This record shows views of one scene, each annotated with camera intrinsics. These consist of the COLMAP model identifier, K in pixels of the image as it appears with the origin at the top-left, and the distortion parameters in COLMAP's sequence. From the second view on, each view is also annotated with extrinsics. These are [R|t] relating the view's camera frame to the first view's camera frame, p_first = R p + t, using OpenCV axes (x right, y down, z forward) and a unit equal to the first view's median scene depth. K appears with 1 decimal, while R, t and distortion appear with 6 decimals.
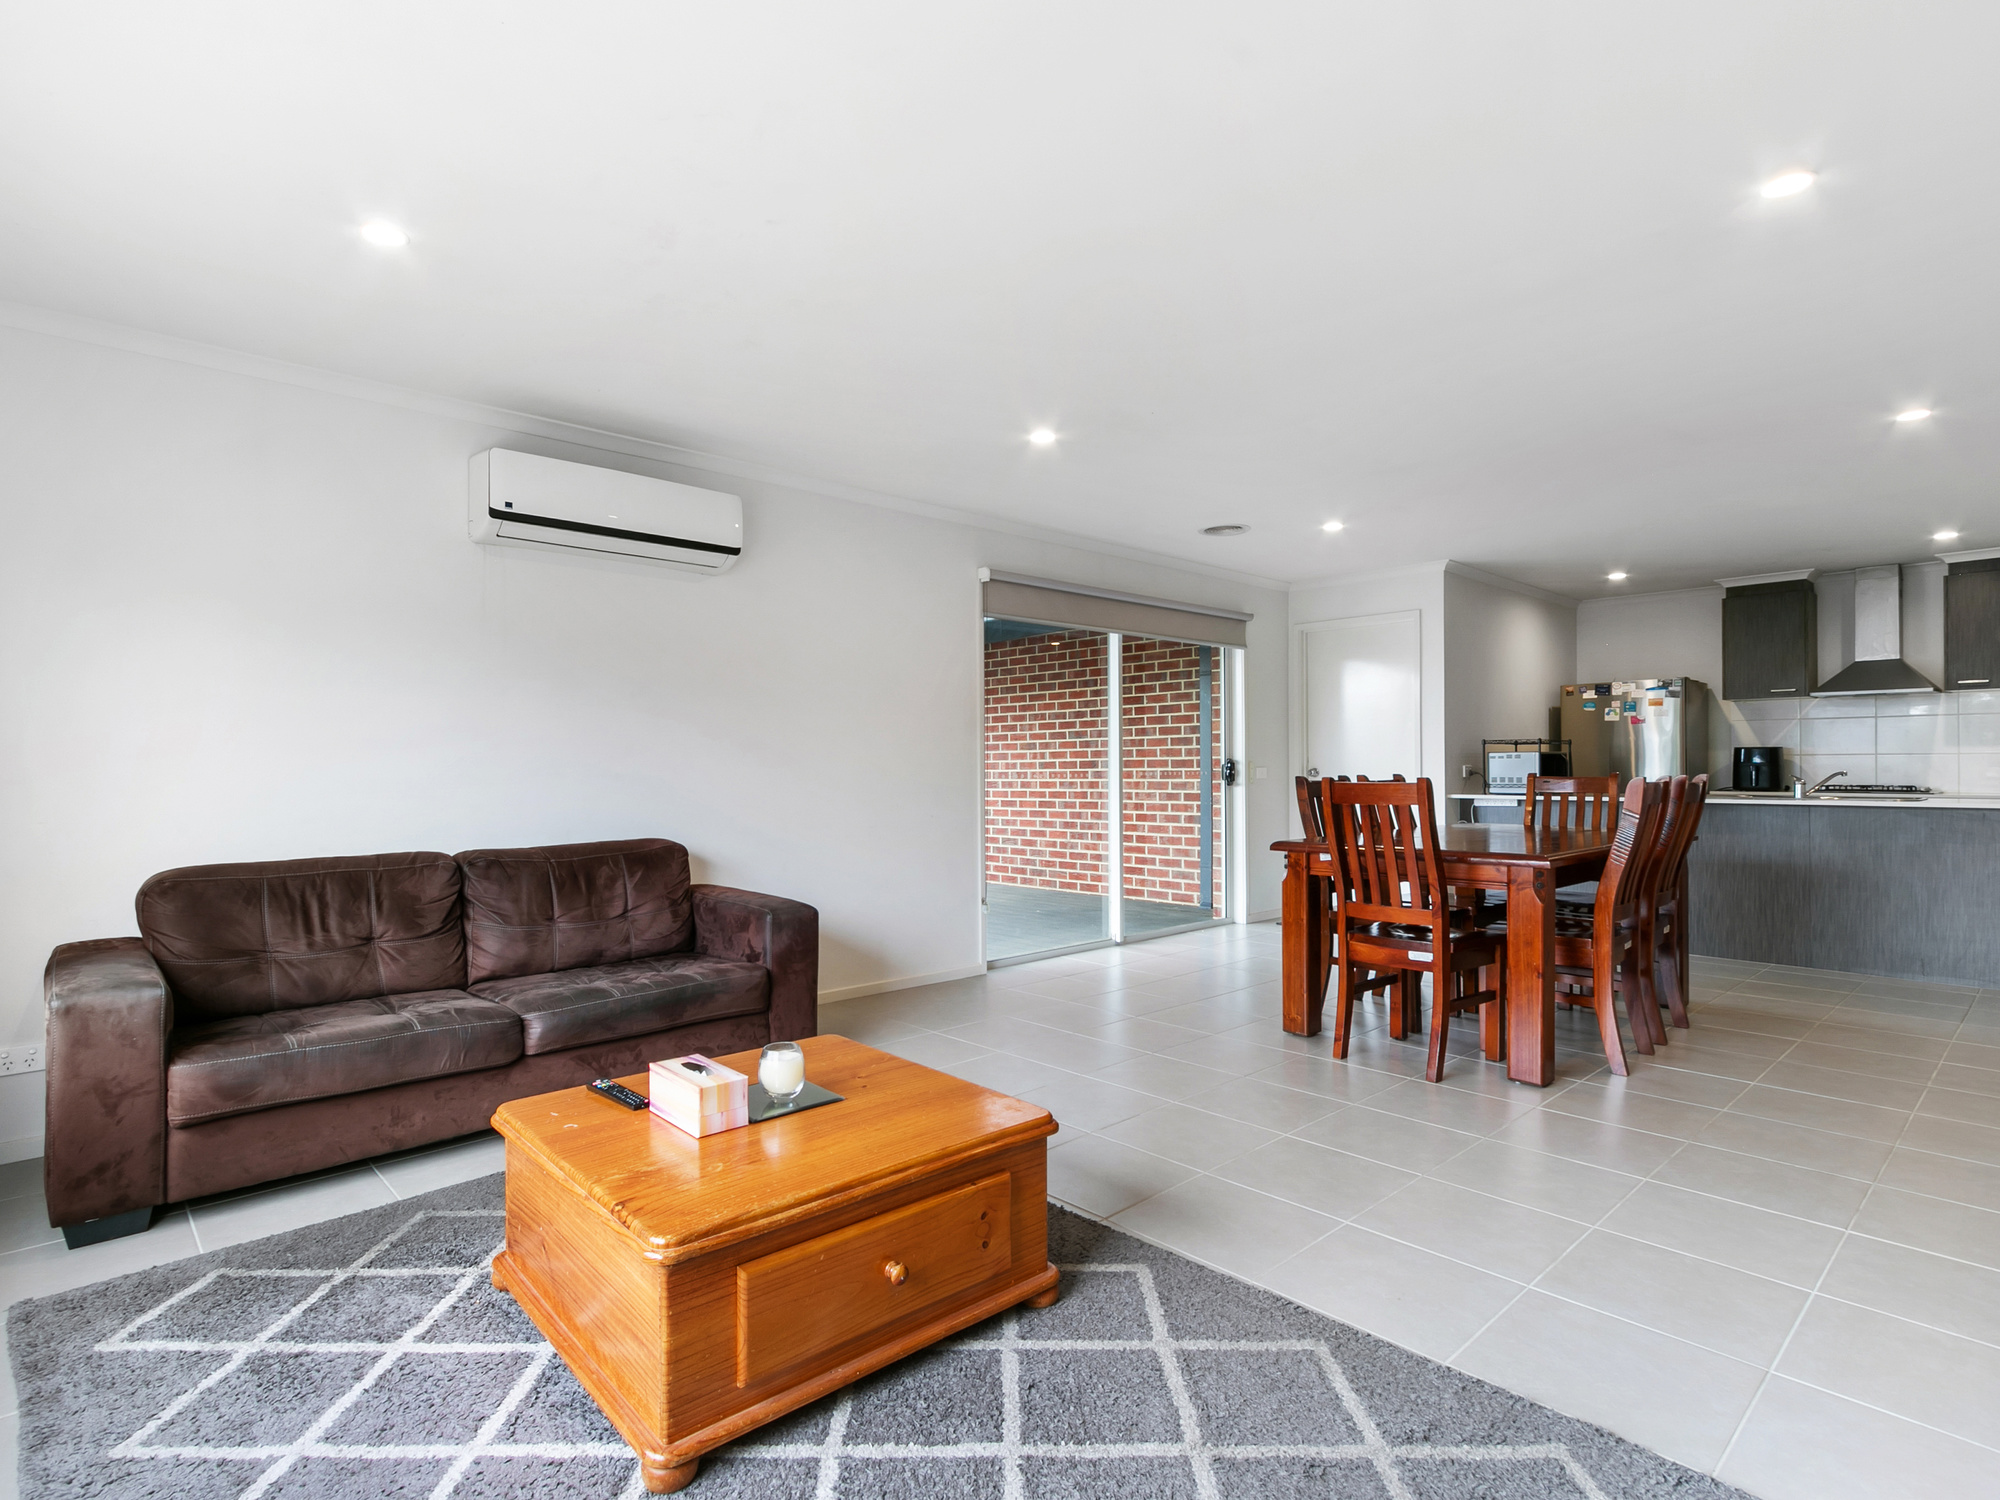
lens RADIAL K [[1043.4, 0, 1001.3], [0, 1043.4, 750.8], [0, 0, 1]] dist [0.001533, 0.000519]
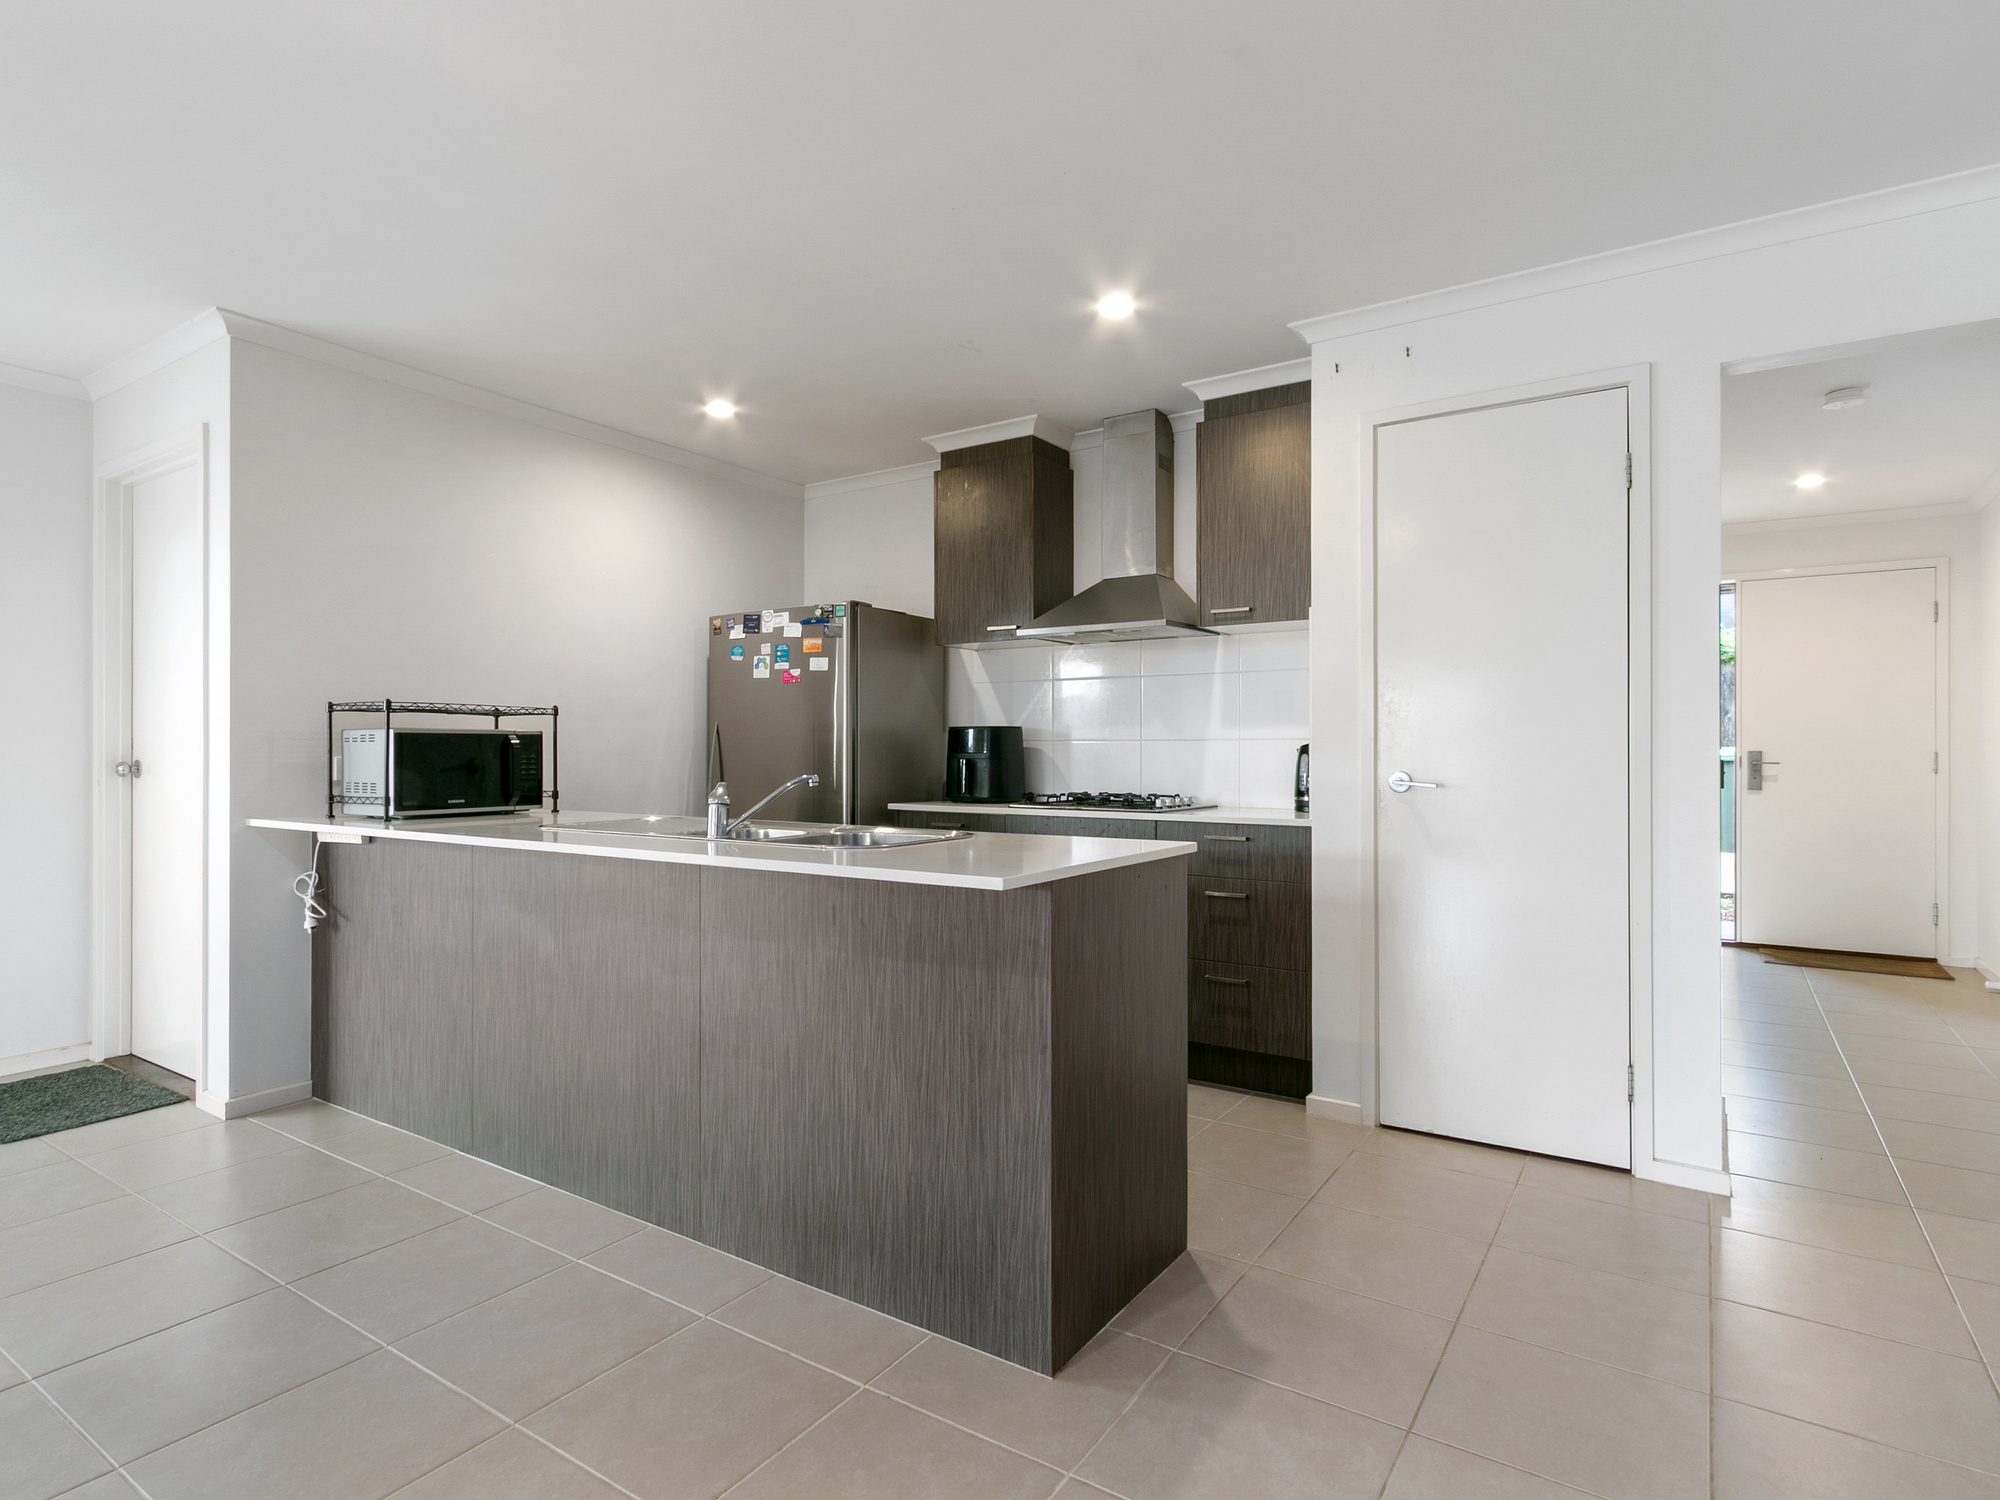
lens RADIAL K [[1043.4, 0, 1001.2], [0, 1043.4, 754.8], [0, 0, 1]] dist [0.001533, 0.000519]
pose [[0.965775, -0.004212, 0.259346, 0.563386], [0.001720, 0.999950, 0.009834, 0.007762], [-0.259374, -0.009051, 0.965734, 0.416288]]
